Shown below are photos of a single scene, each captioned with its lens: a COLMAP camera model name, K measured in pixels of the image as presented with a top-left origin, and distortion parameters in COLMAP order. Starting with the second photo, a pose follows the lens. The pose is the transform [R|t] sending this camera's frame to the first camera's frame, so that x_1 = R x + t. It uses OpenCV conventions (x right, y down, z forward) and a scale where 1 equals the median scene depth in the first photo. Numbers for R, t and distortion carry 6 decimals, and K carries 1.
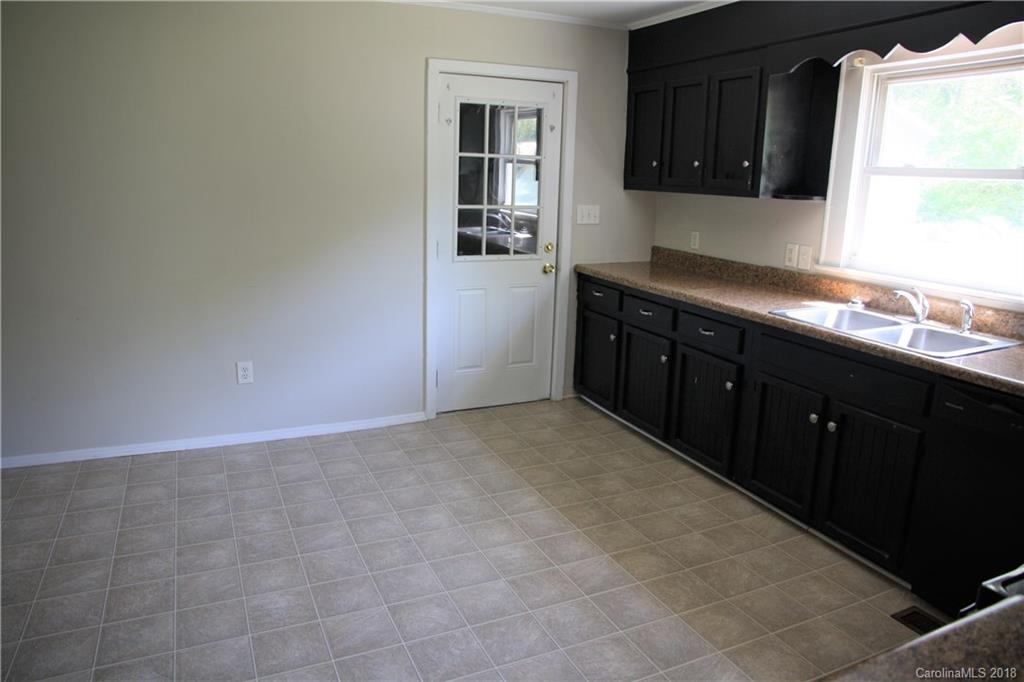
lens RADIAL K [[706.4, 0, 505.8], [0, 706.4, 342.1], [0, 0, 1]] dist [-0.115724, 0.072142]
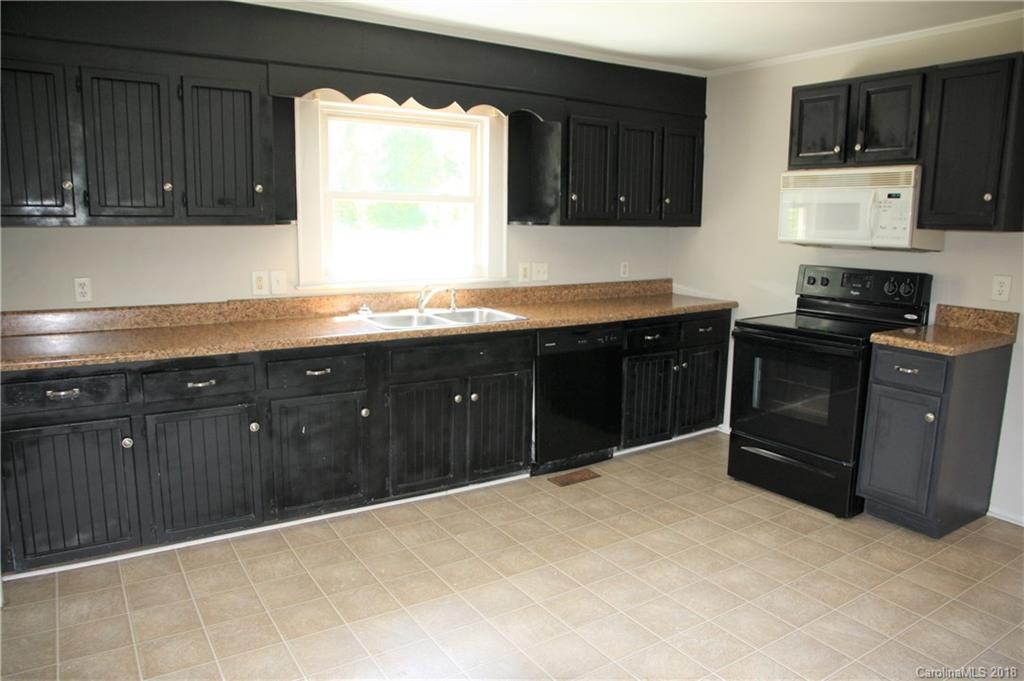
lens RADIAL K [[729.6, 0, 524.4], [0, 729.6, 347.5], [0, 0, 1]] dist [-0.068619, 0.009126]
pose [[-0.157207, -0.199217, 0.967263, -0.746625], [0.209979, 0.950304, 0.229851, -0.230347], [-0.964984, 0.239239, -0.107563, 0.924303]]
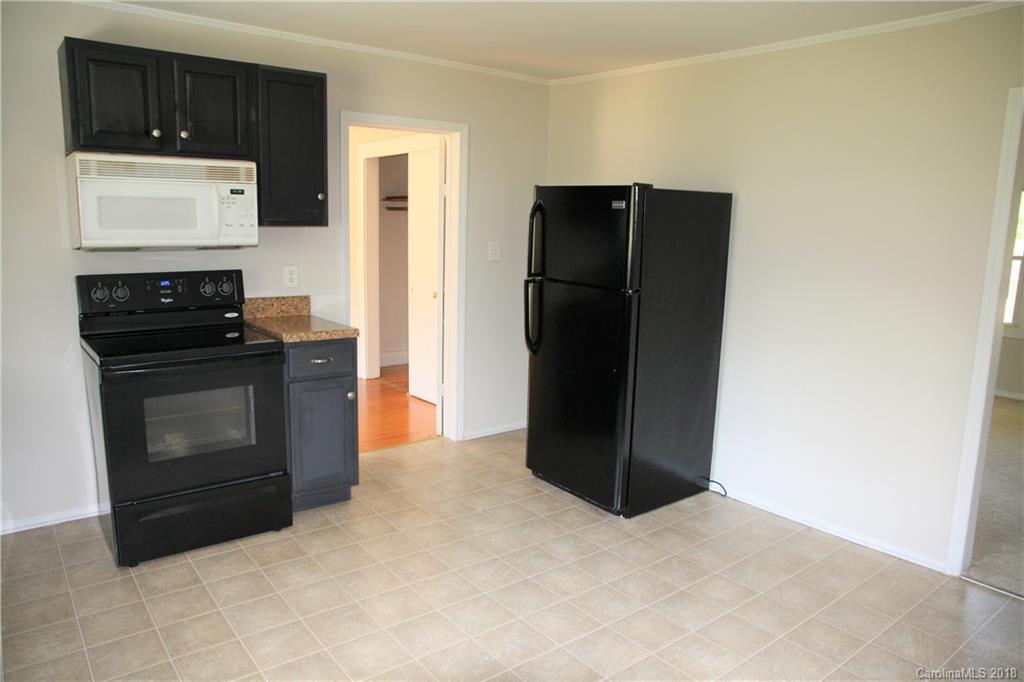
lens RADIAL K [[706.4, 0, 513.5], [0, 706.4, 350.3], [0, 0, 1]] dist [-0.115724, 0.072142]
pose [[-0.969940, -0.004565, -0.243300, 0.141599], [-0.100355, 0.918345, 0.382847, -0.297480], [0.221686, 0.395755, -0.891198, 1.297404]]
